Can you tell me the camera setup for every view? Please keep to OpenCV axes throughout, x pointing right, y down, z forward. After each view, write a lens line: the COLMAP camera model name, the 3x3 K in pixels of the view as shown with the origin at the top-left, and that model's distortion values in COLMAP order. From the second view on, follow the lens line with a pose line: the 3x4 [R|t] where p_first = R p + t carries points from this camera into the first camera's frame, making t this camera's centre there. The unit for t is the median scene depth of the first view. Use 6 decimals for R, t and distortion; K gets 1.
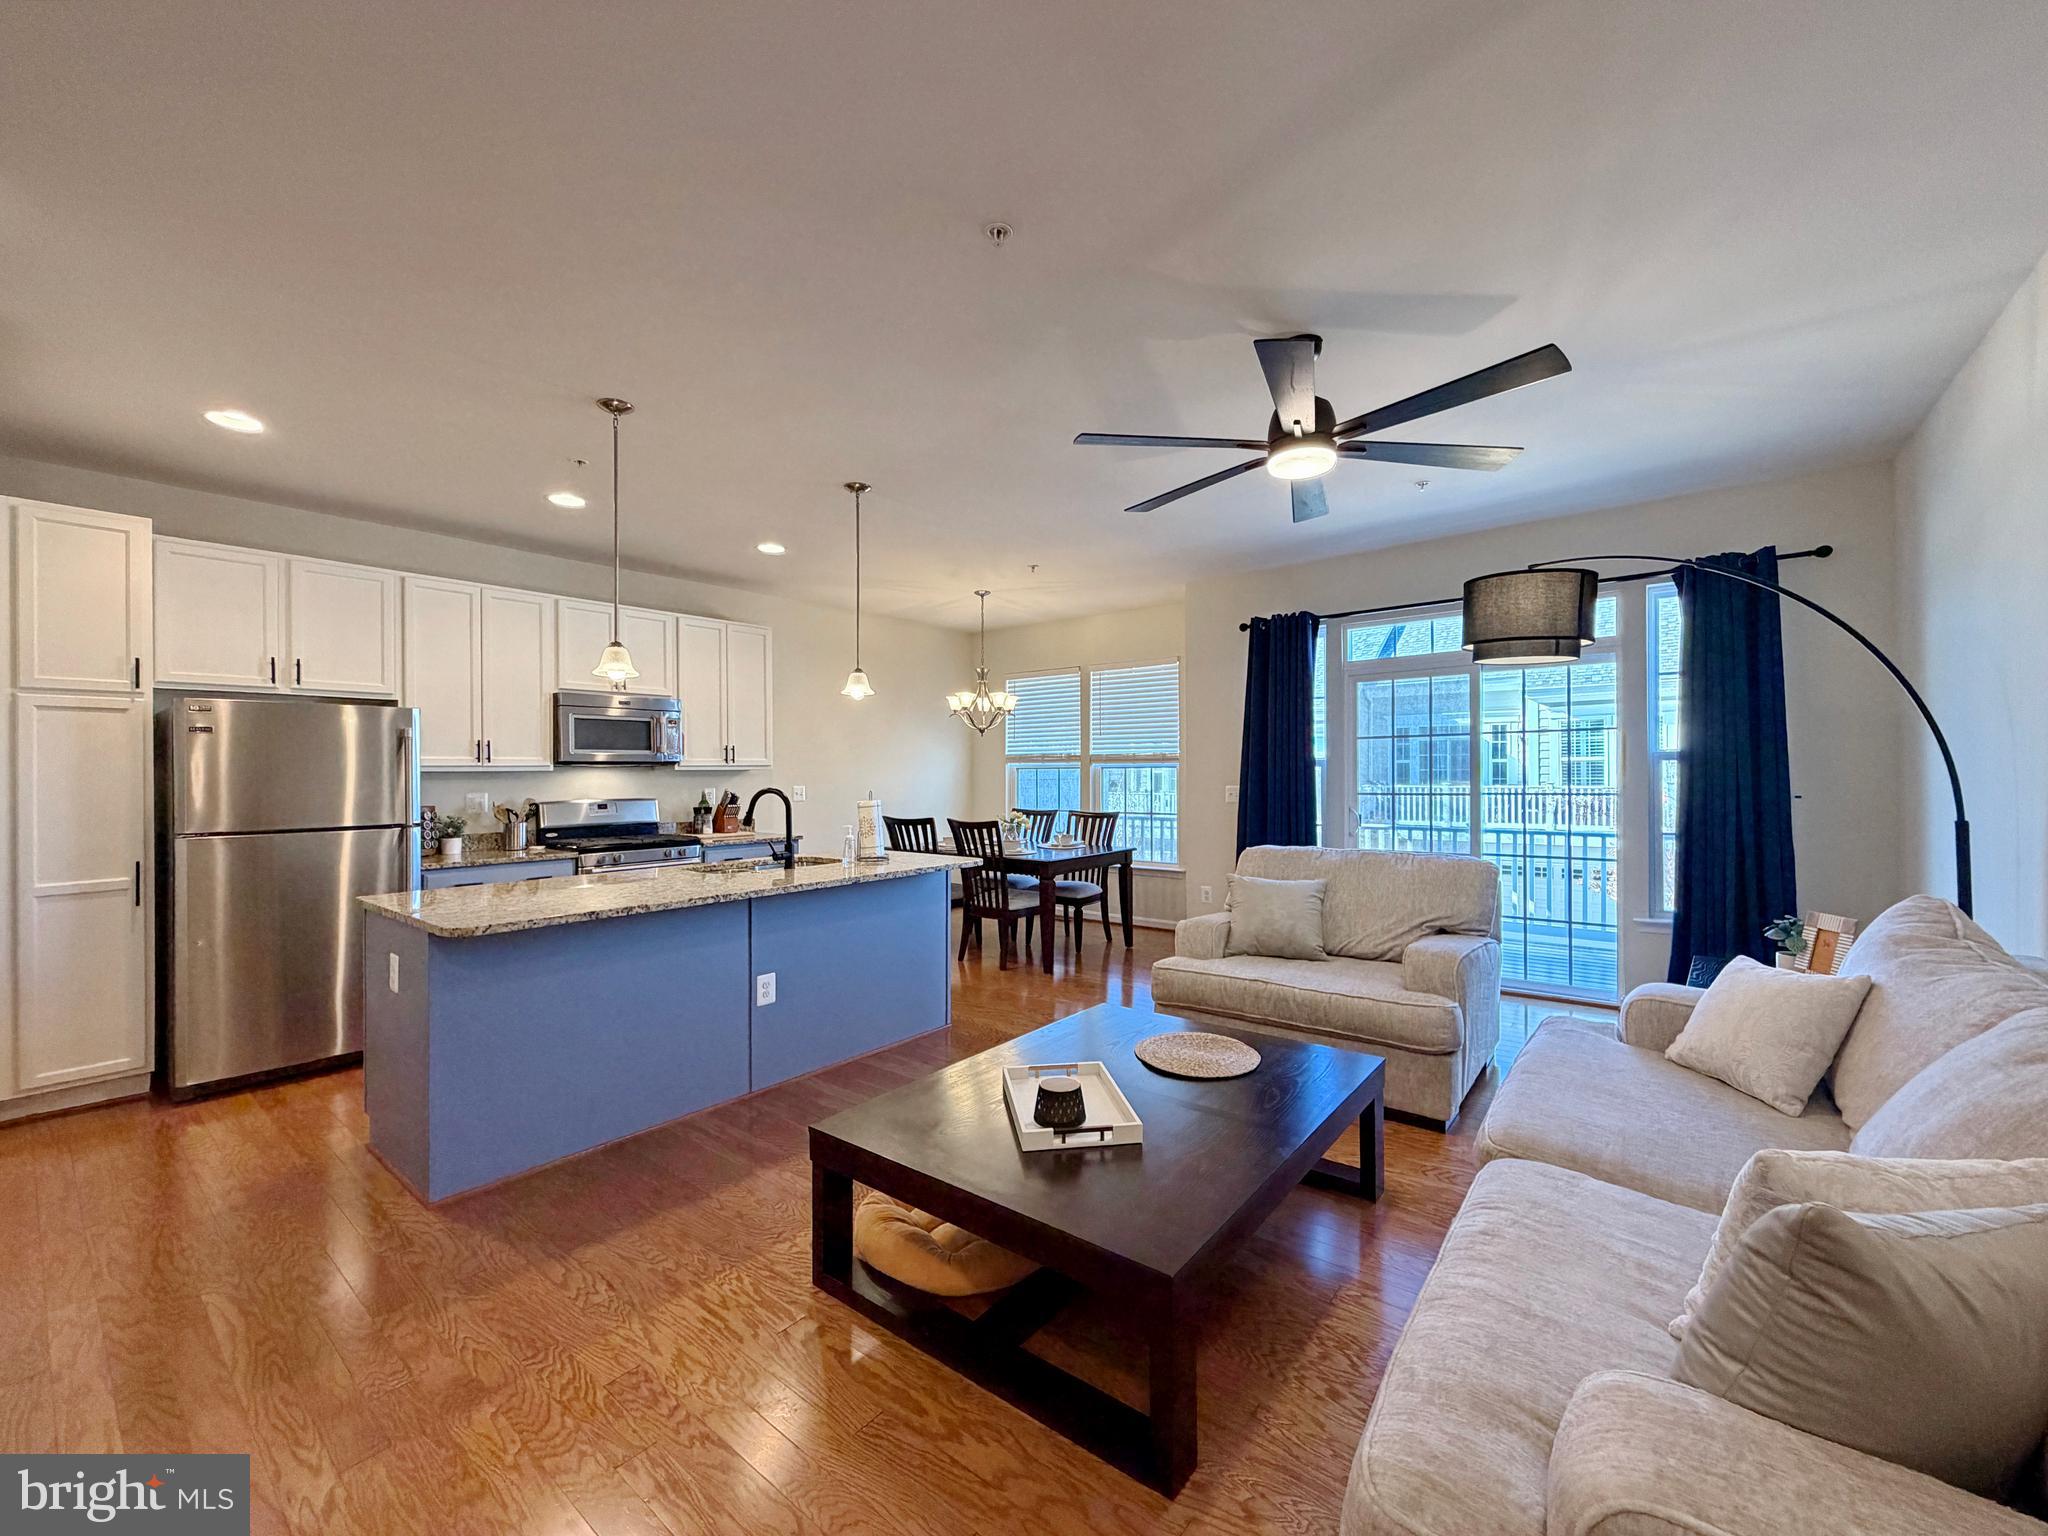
lens RADIAL K [[842.1, 0, 1022.5], [0, 842.1, 758.1], [0, 0, 1]] dist [-0.001293, -0.000018]
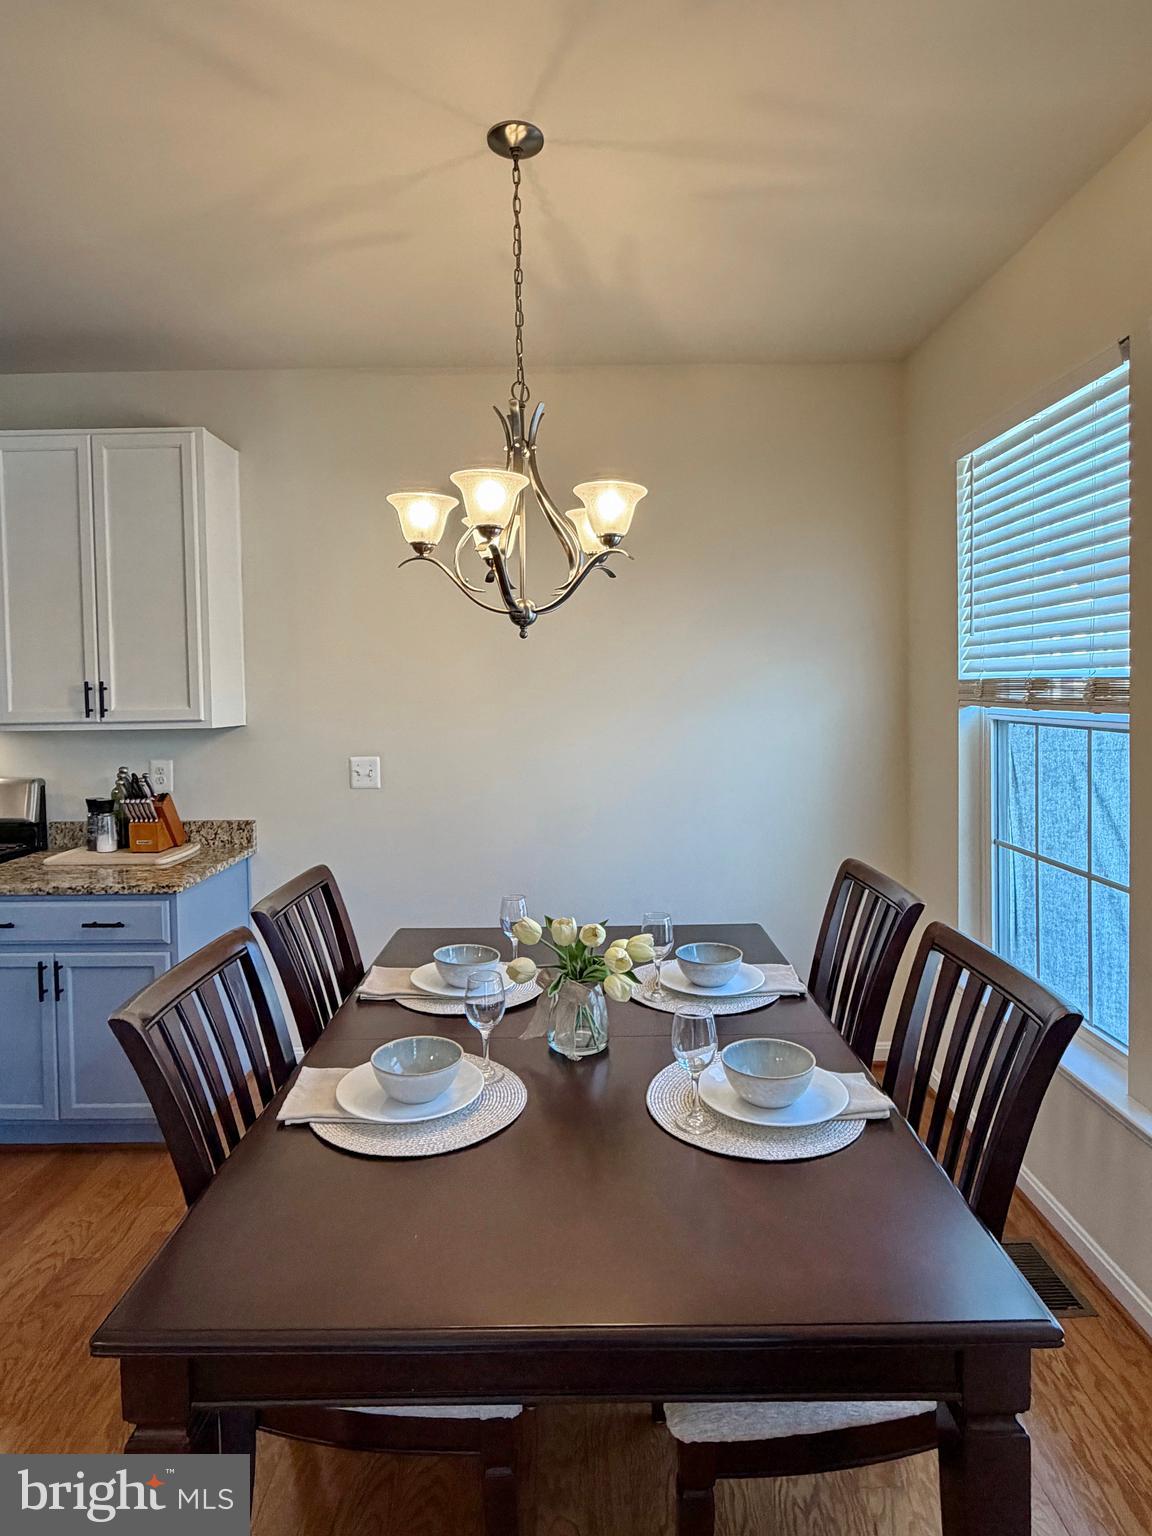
lens RADIAL K [[900.8, 0, 554.1], [0, 900.8, 733.5], [0, 0, 1]] dist [0.000987, 0.000071]
pose [[0.639526, 0.039897, -0.767733, 0.265651], [0.018704, 0.997549, 0.067420, -0.017171], [0.768542, -0.057477, 0.637213, 1.032323]]
